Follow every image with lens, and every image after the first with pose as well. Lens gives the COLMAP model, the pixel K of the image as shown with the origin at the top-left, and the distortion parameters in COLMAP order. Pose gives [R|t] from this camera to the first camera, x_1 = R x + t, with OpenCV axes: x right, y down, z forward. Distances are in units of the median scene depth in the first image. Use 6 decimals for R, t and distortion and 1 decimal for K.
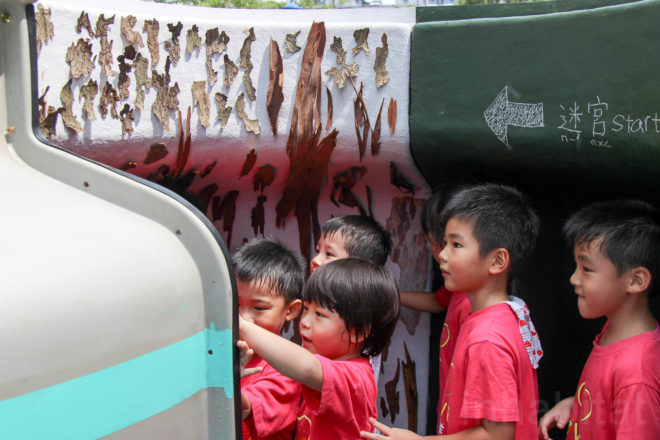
lens RADIAL K [[847.6, 0, 330.0], [0, 847.6, 220.0], [0, 0, 1]] dist [0.002033, -0.000028]
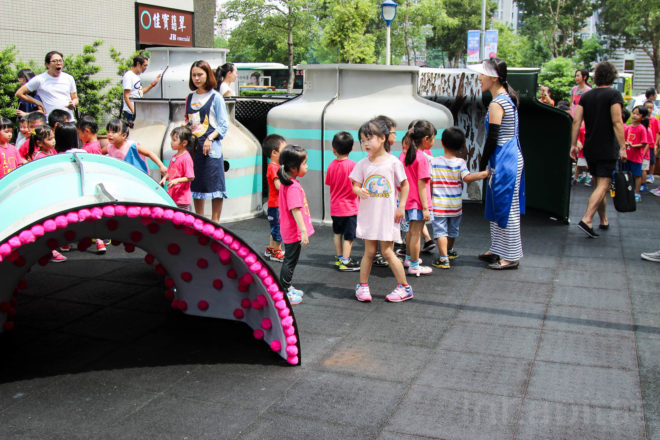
lens RADIAL K [[770.2, 0, 330.0], [0, 770.2, 220.0], [0, 0, 1]] dist [-0.082975, 0.032470]
pose [[0.997473, 0.025535, -0.066293, -0.456713], [-0.021494, 0.997908, 0.060978, 0.349488], [0.067711, -0.059399, 0.995935, -3.394277]]
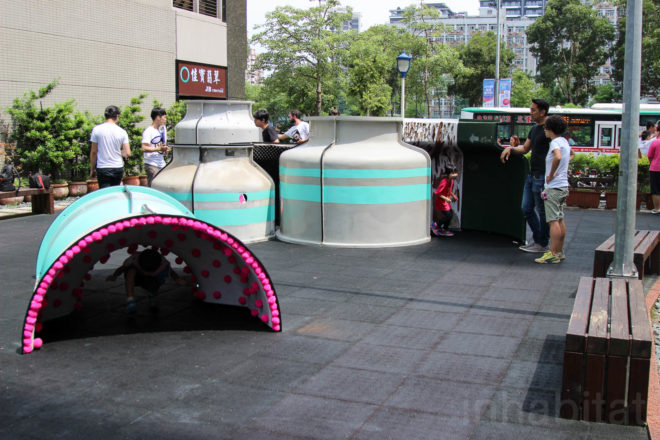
lens RADIAL K [[770.2, 0, 330.0], [0, 770.2, 220.0], [0, 0, 1]] dist [-0.082975, 0.032470]
pose [[0.992655, 0.024342, -0.118508, -0.132035], [-0.023729, 0.999697, 0.006576, 0.418860], [0.118633, -0.003716, 0.992931, -4.284657]]
